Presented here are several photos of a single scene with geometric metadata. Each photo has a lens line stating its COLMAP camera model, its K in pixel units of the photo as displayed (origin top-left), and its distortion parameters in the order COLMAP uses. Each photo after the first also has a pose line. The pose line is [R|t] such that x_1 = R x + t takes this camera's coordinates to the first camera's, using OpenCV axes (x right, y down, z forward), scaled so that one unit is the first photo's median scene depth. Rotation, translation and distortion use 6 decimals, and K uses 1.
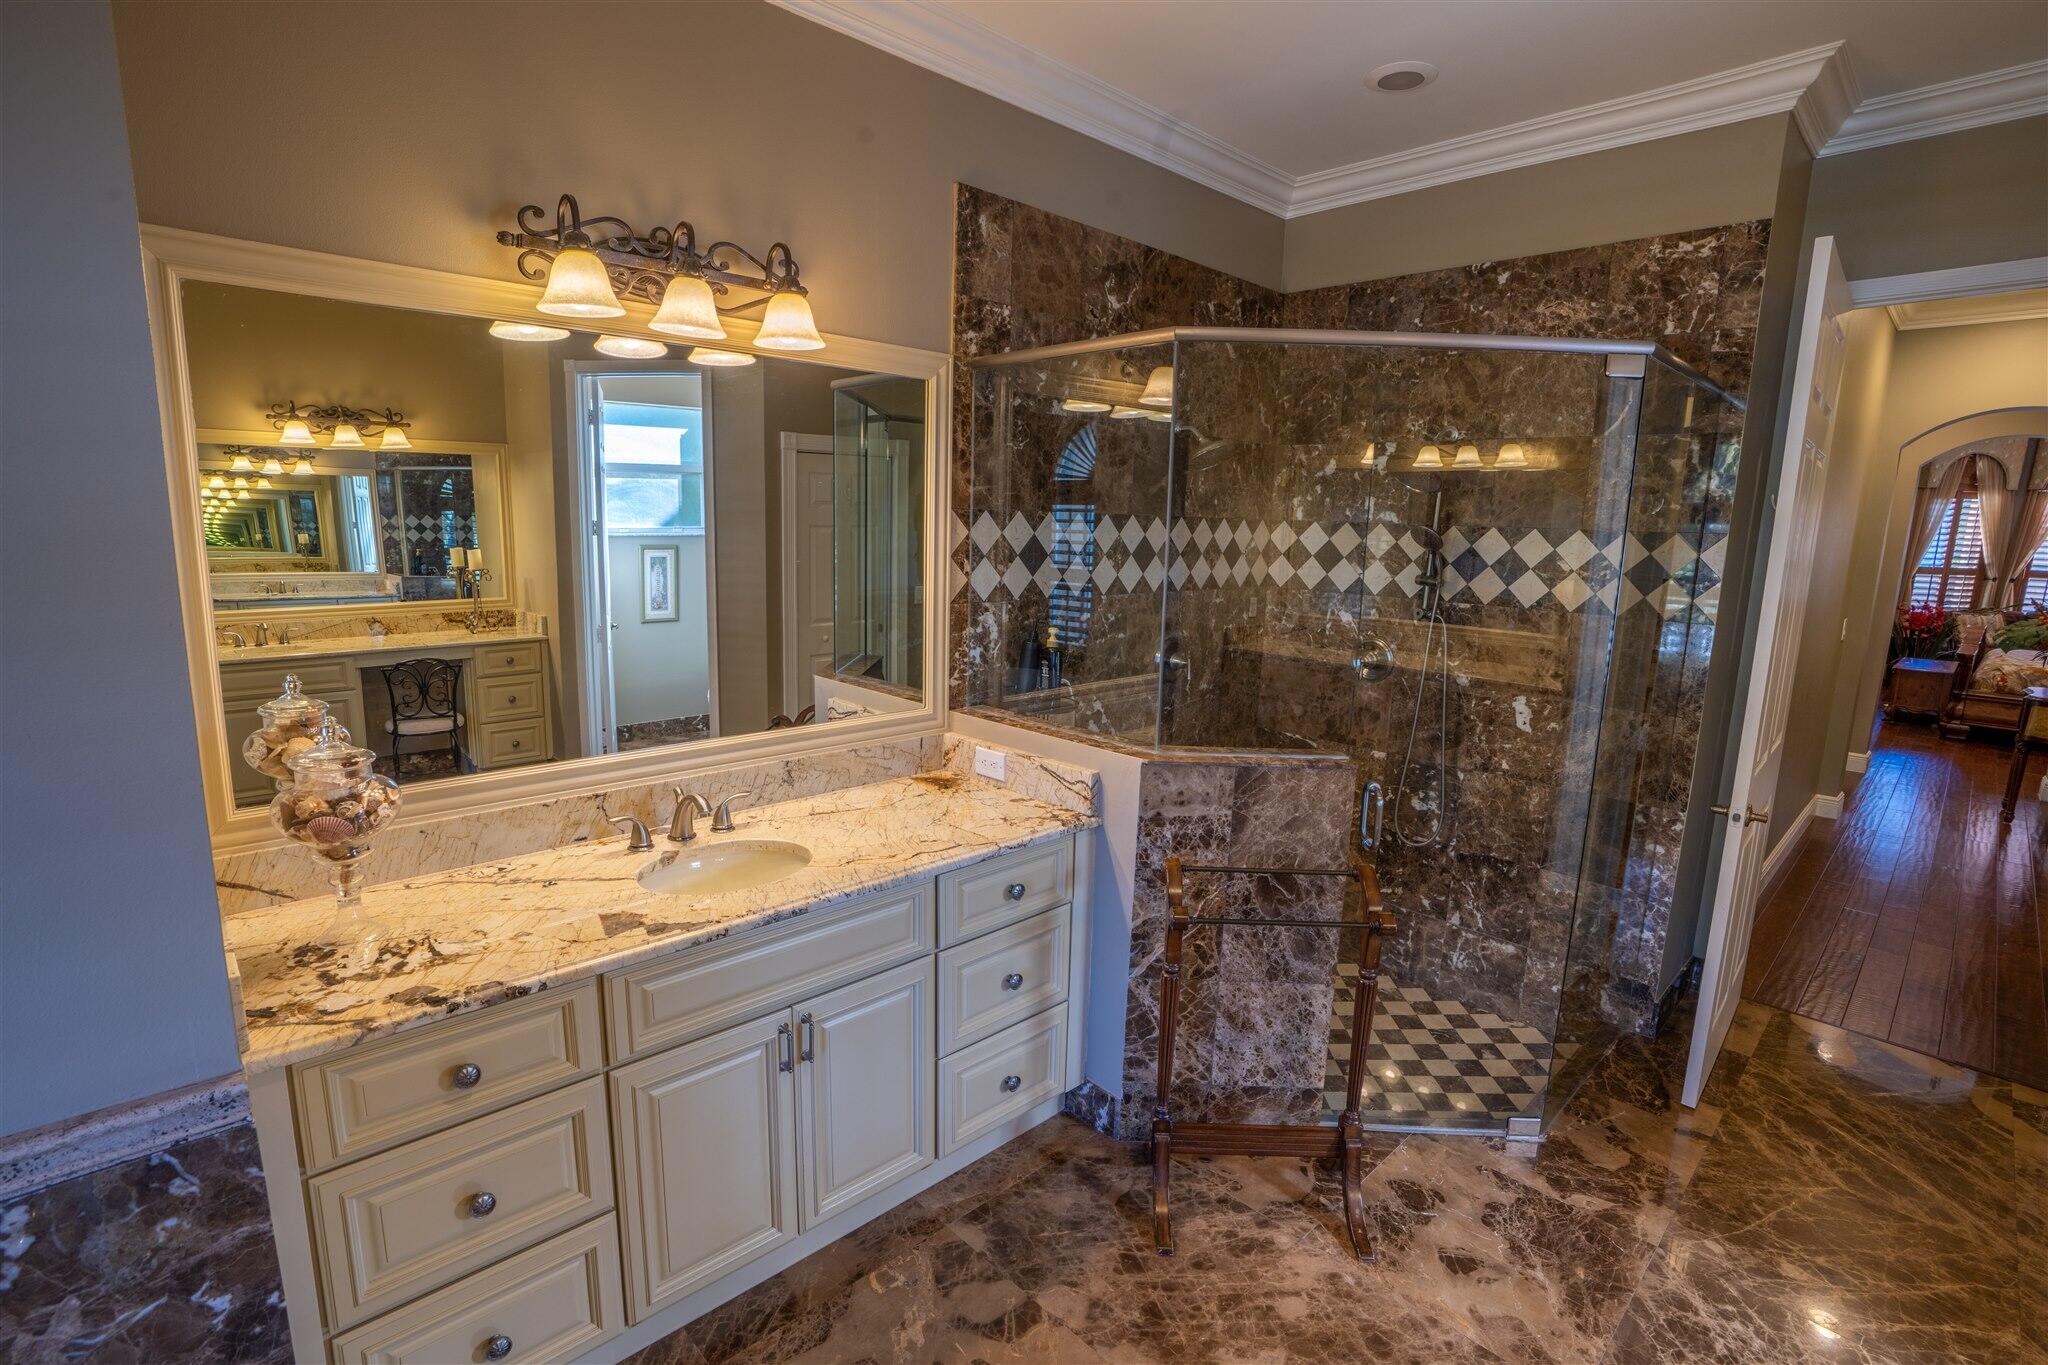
lens RADIAL K [[956.7, 0, 1011.5], [0, 956.7, 685.9], [0, 0, 1]] dist [-0.070576, 0.028069]
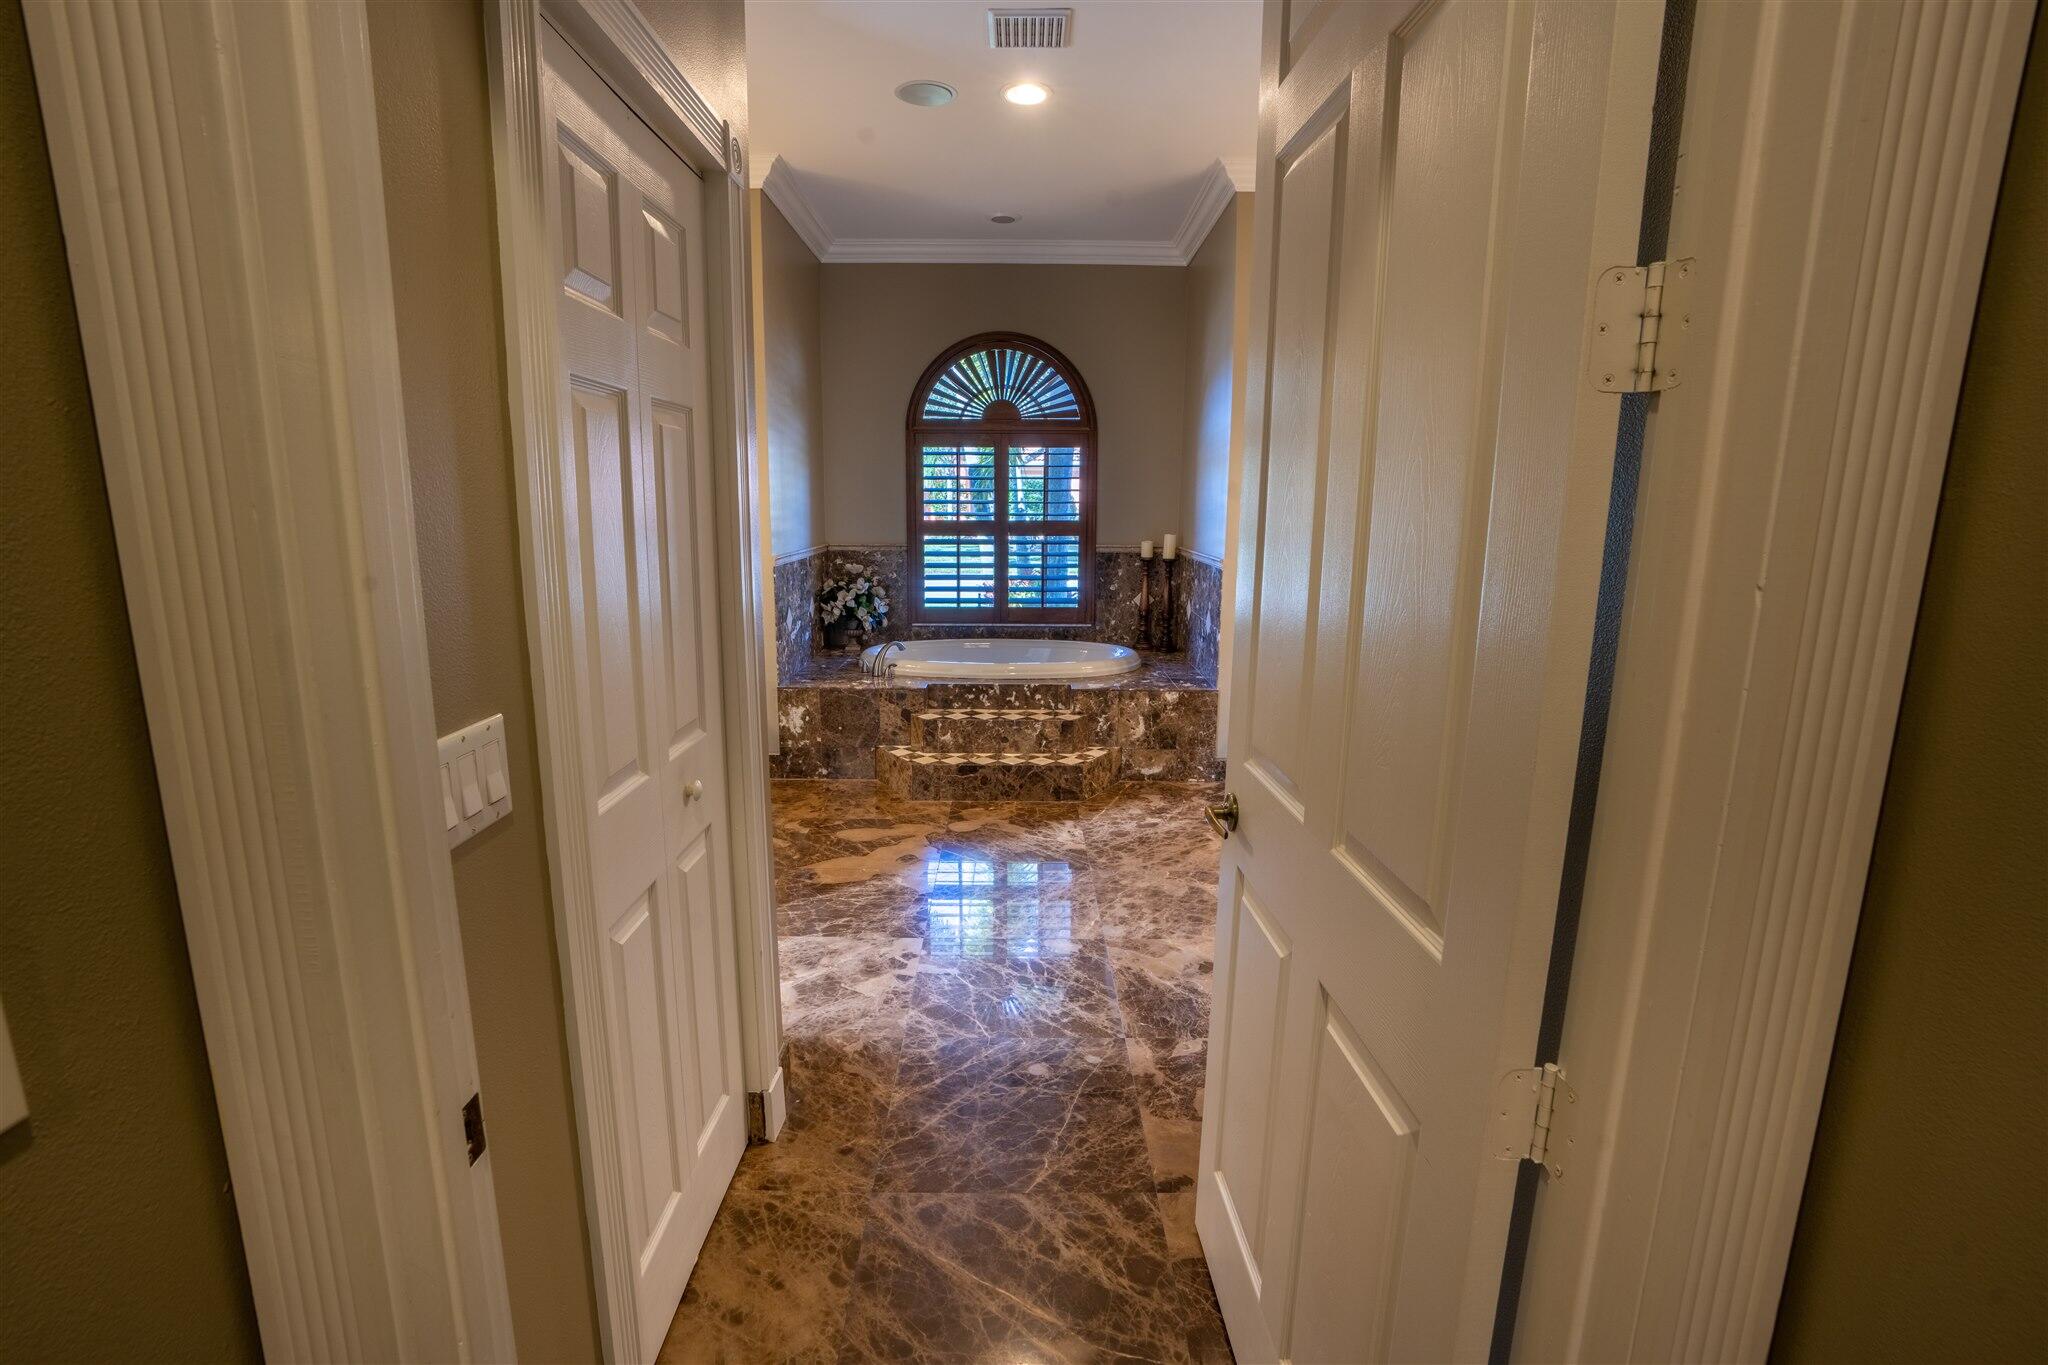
lens RADIAL K [[956.7, 0, 1011.5], [0, 956.7, 685.9], [0, 0, 1]] dist [-0.070576, 0.028069]
pose [[-0.685988, 0.111220, -0.719062, 1.619103], [-0.151564, 0.944729, 0.290717, -0.120774], [0.711652, 0.308412, -0.631216, 1.529678]]
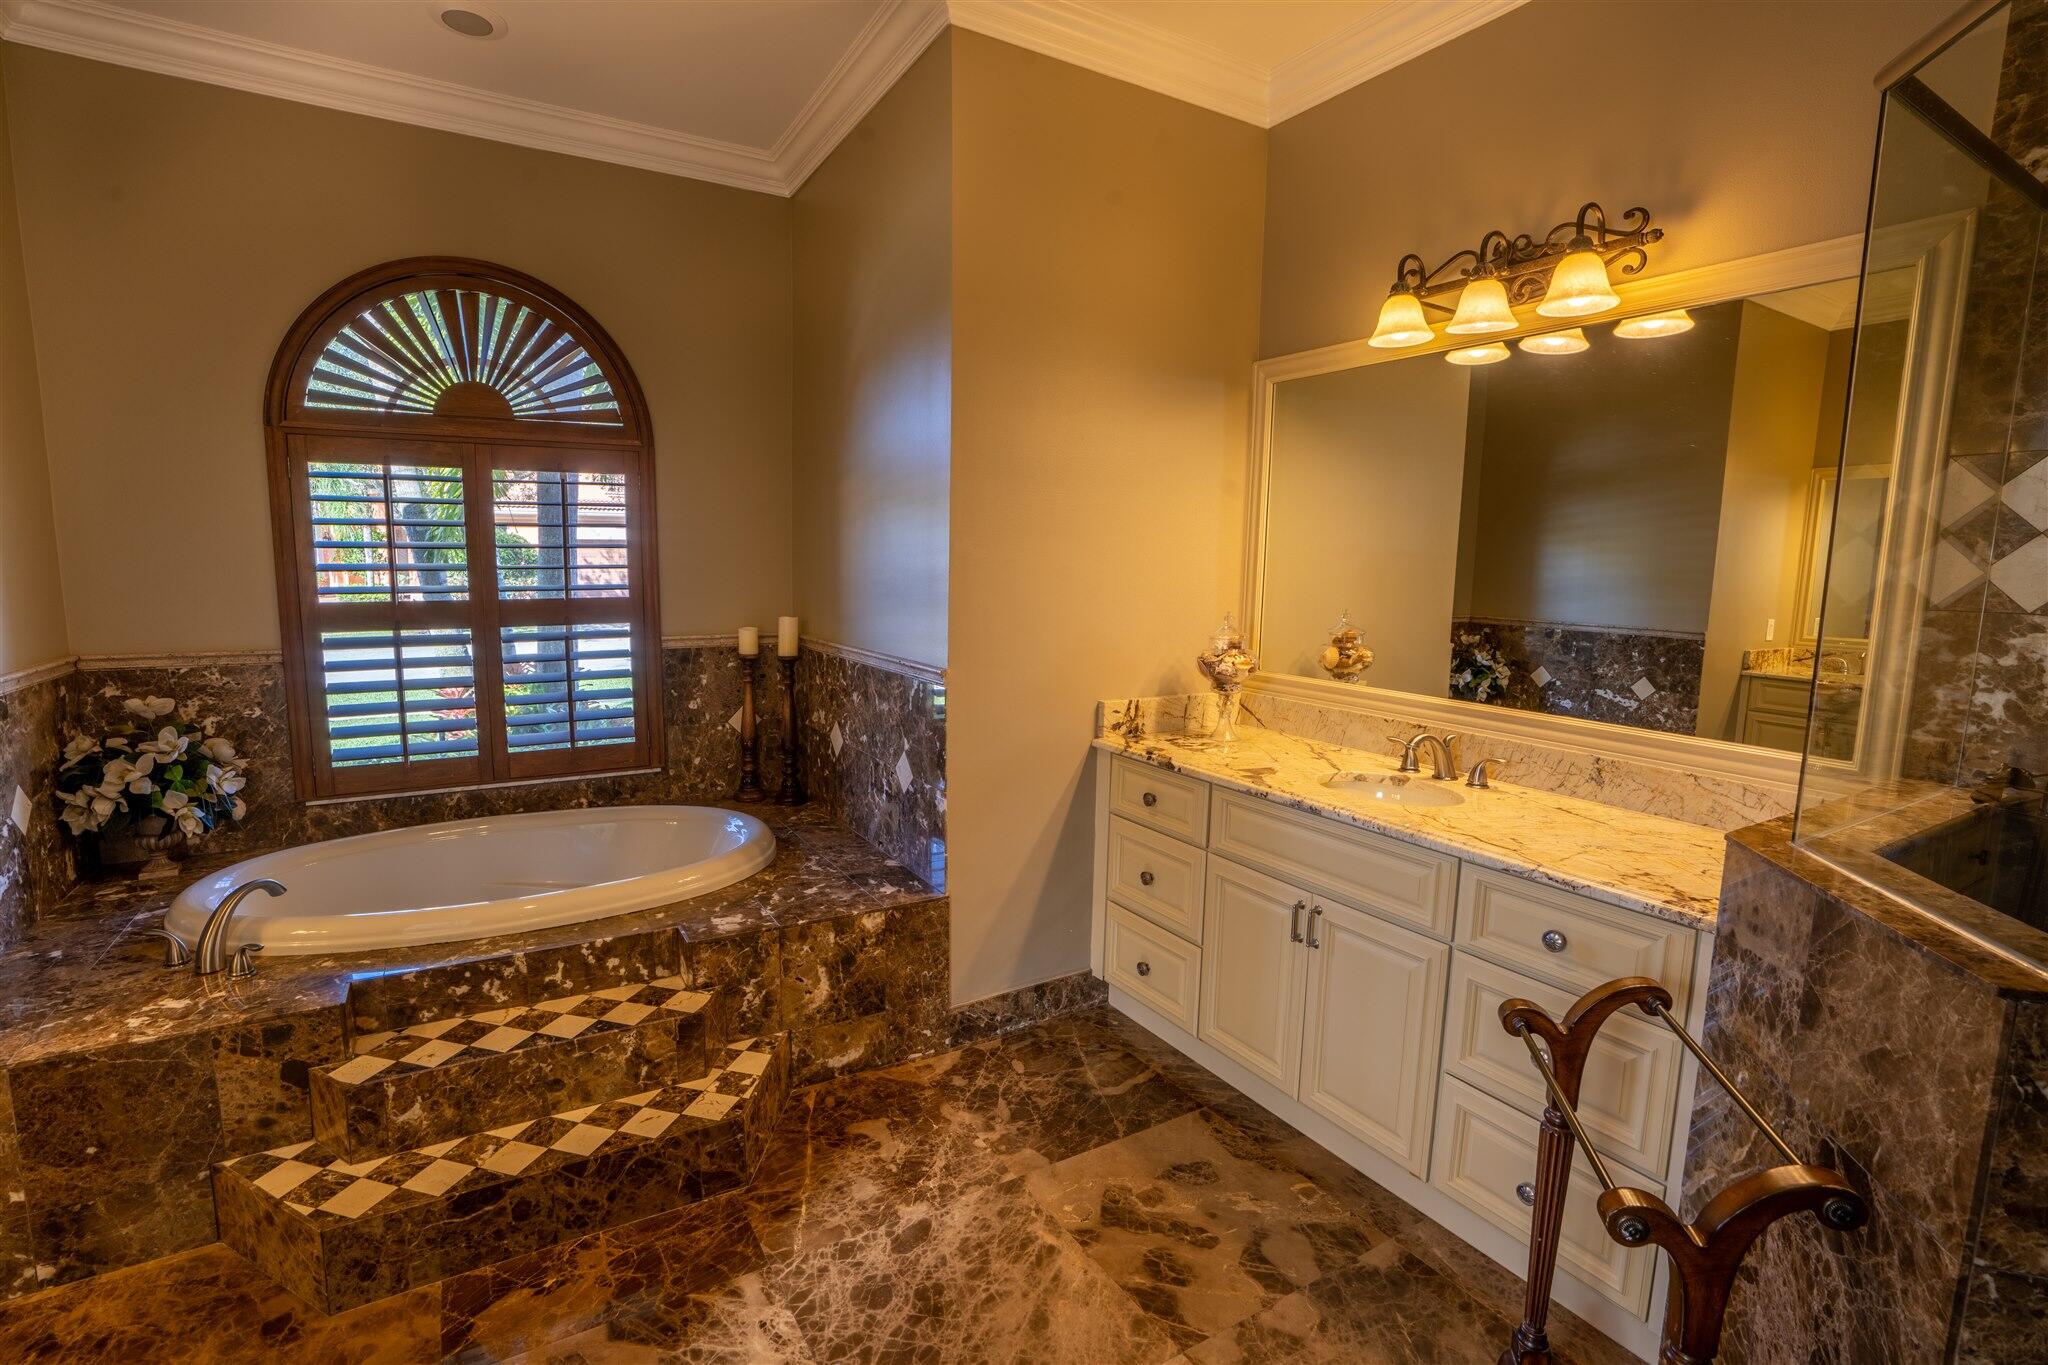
lens RADIAL K [[956.7, 0, 1011.5], [0, 956.7, 685.9], [0, 0, 1]] dist [-0.070576, 0.028069]
pose [[-0.216183, 0.103652, -0.970835, 0.875483], [-0.192270, 0.970358, 0.146415, -0.012353], [0.957234, 0.218315, -0.189846, 0.726982]]
